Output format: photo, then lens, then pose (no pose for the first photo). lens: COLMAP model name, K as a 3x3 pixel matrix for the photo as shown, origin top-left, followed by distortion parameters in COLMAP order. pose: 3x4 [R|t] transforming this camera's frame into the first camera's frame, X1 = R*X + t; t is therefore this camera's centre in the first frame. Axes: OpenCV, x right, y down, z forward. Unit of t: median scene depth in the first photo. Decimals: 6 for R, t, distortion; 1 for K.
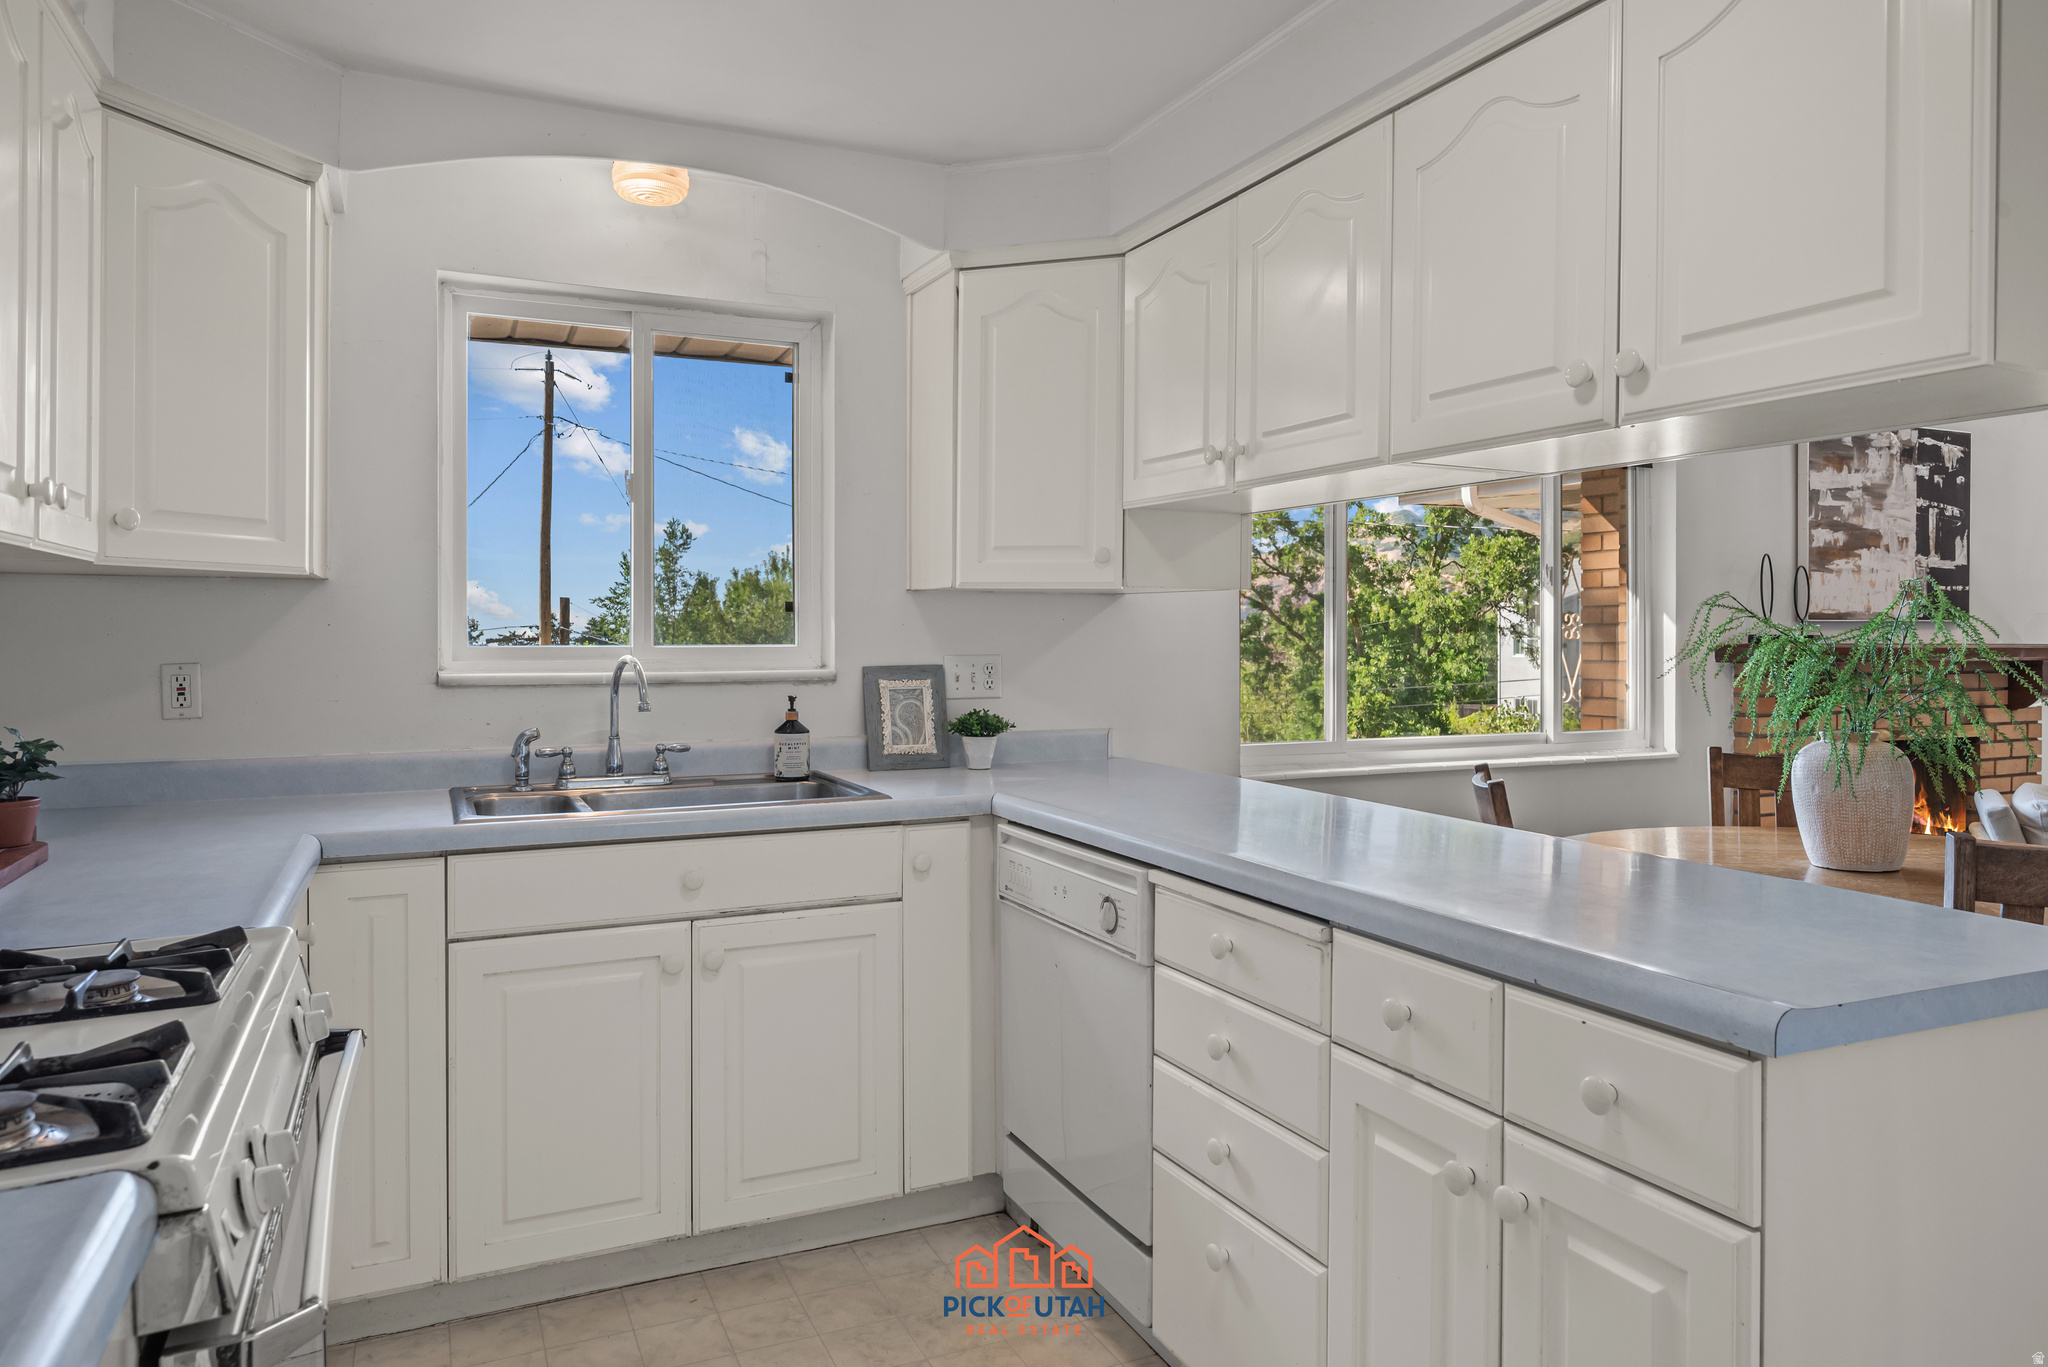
lens RADIAL K [[1294.8, 0, 1023.8], [0, 1294.8, 632.4], [0, 0, 1]] dist [-0.002235, 0.001478]
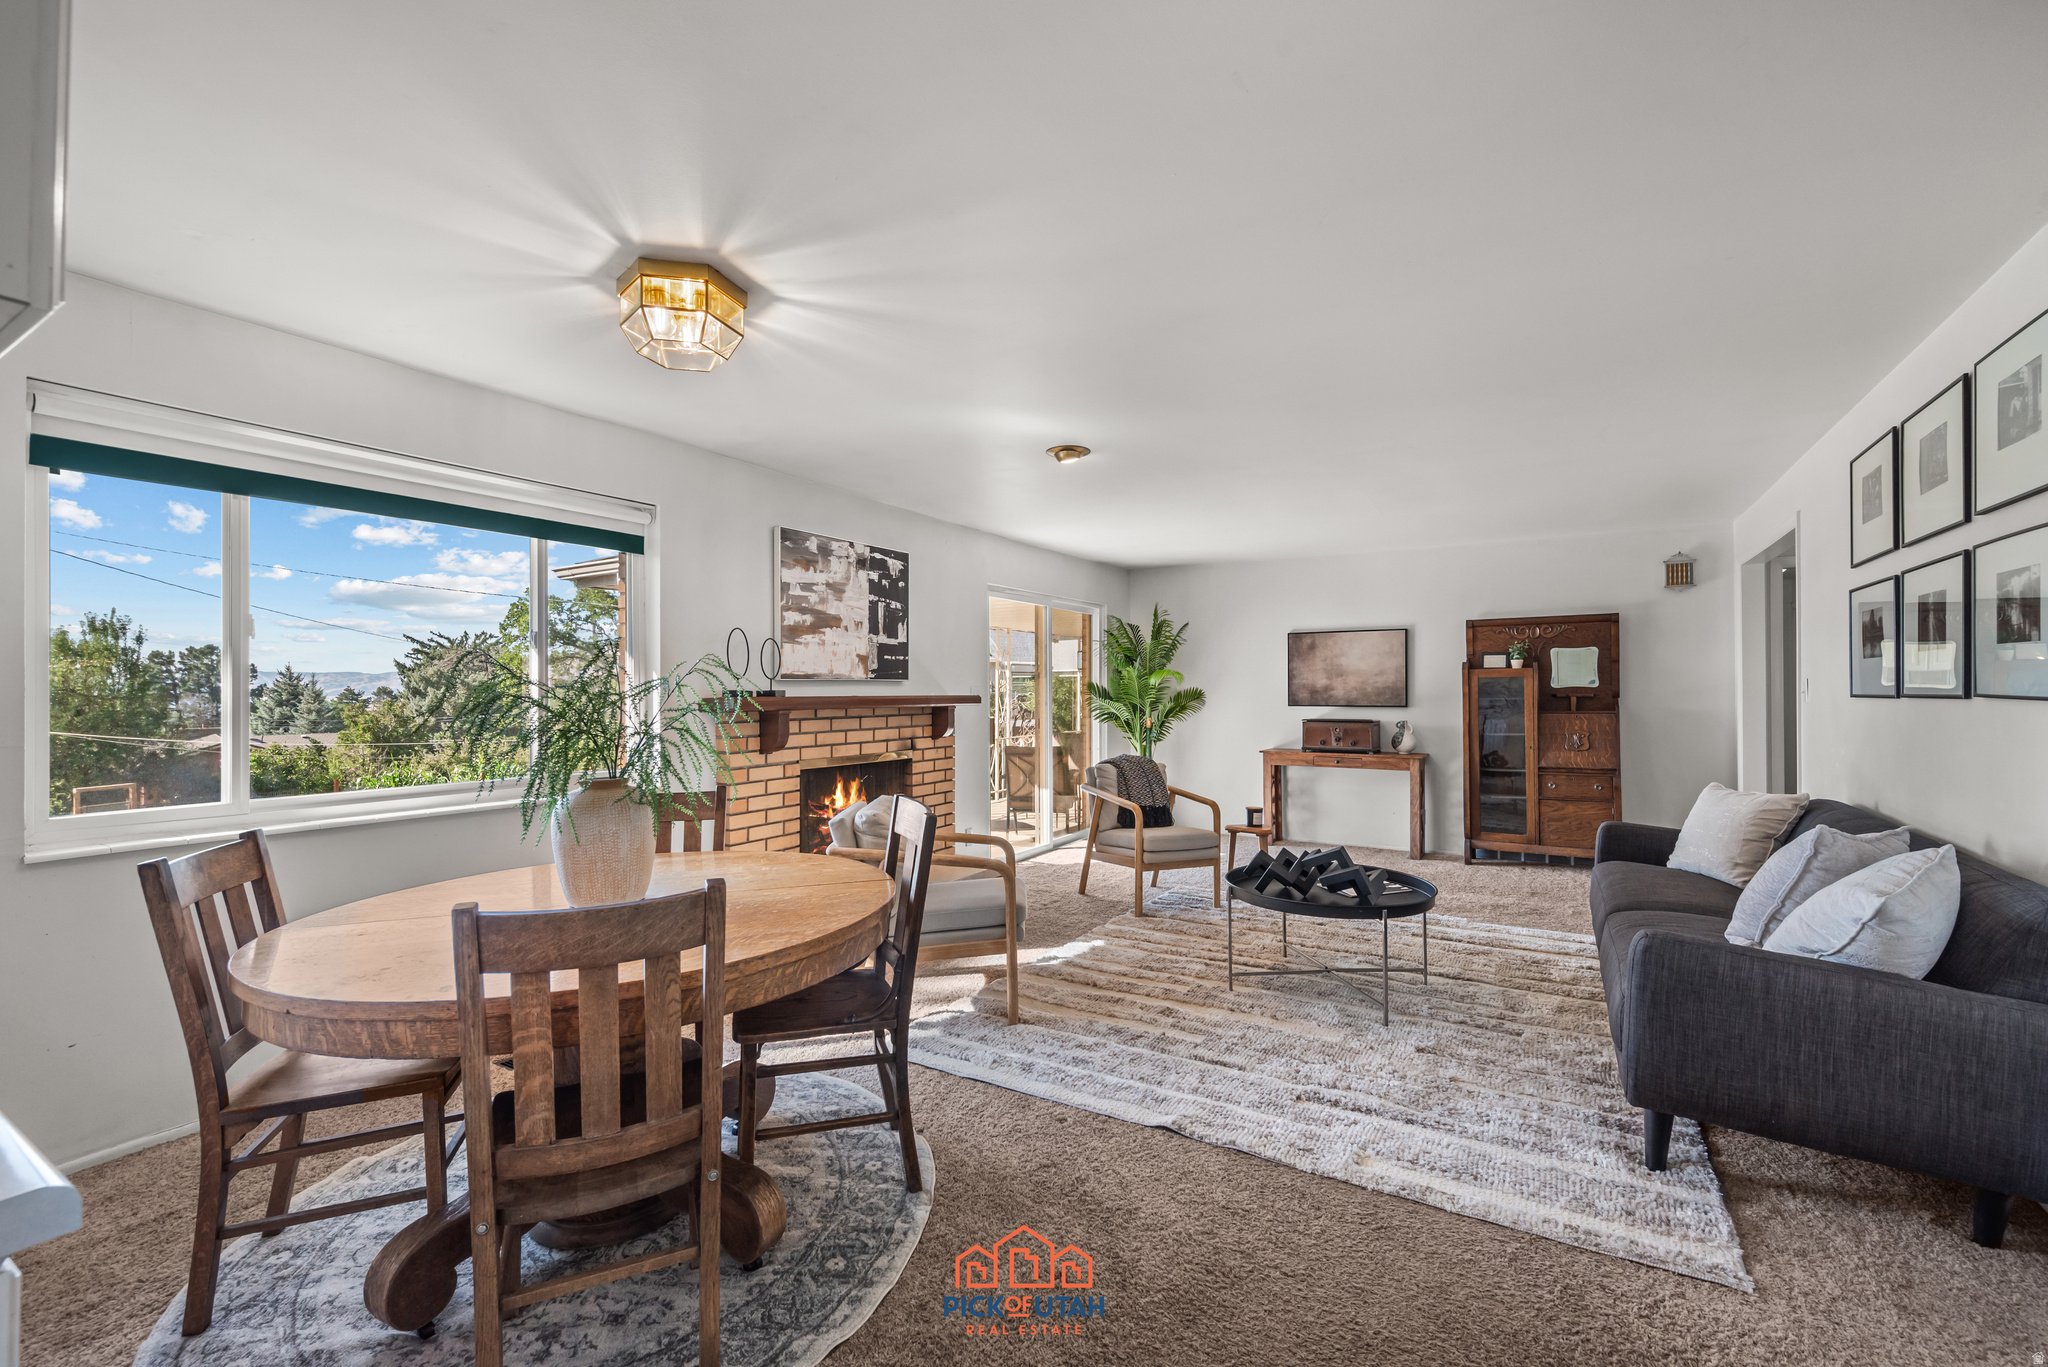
lens RADIAL K [[864.5, 0, 1027.0], [0, 864.5, 686.2], [0, 0, 1]] dist [0.001213, -0.000088]
pose [[0.829490, -0.001906, 0.558518, 0.447632], [0.003572, 0.999992, -0.001894, 0.000511], [-0.558510, 0.003566, 0.829490, 0.160298]]
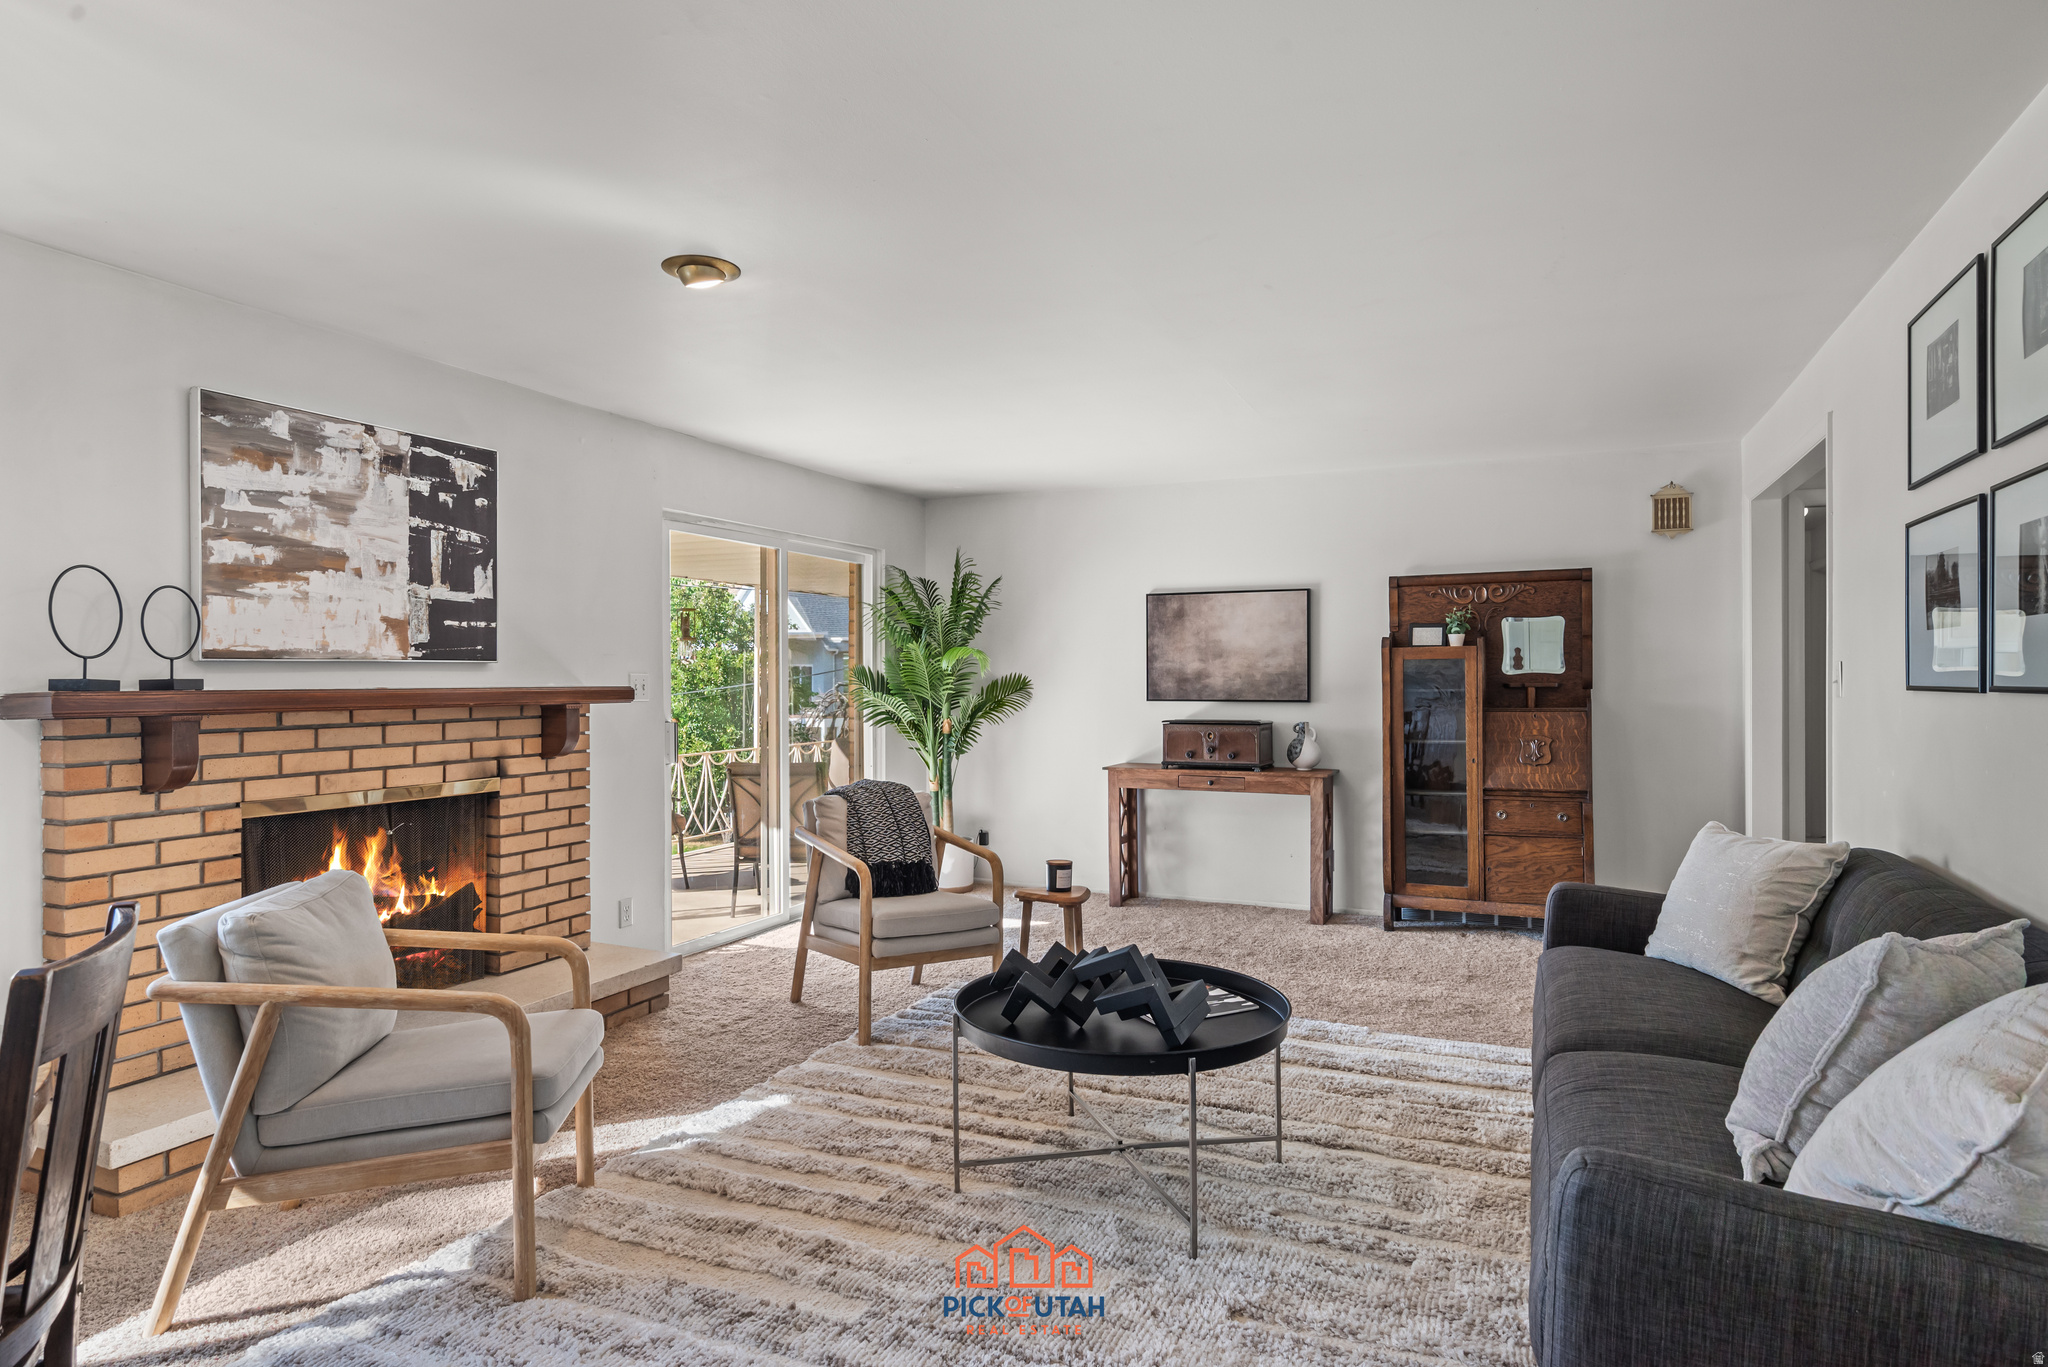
lens RADIAL K [[1148.9, 0, 1026.3], [0, 1148.9, 680.0], [0, 0, 1]] dist [-0.002257, 0.002987]
pose [[0.750589, -0.006262, 0.660740, 0.739534], [0.002914, 0.999977, 0.006167, -0.000113], [-0.660763, -0.002704, 0.750590, 0.249784]]
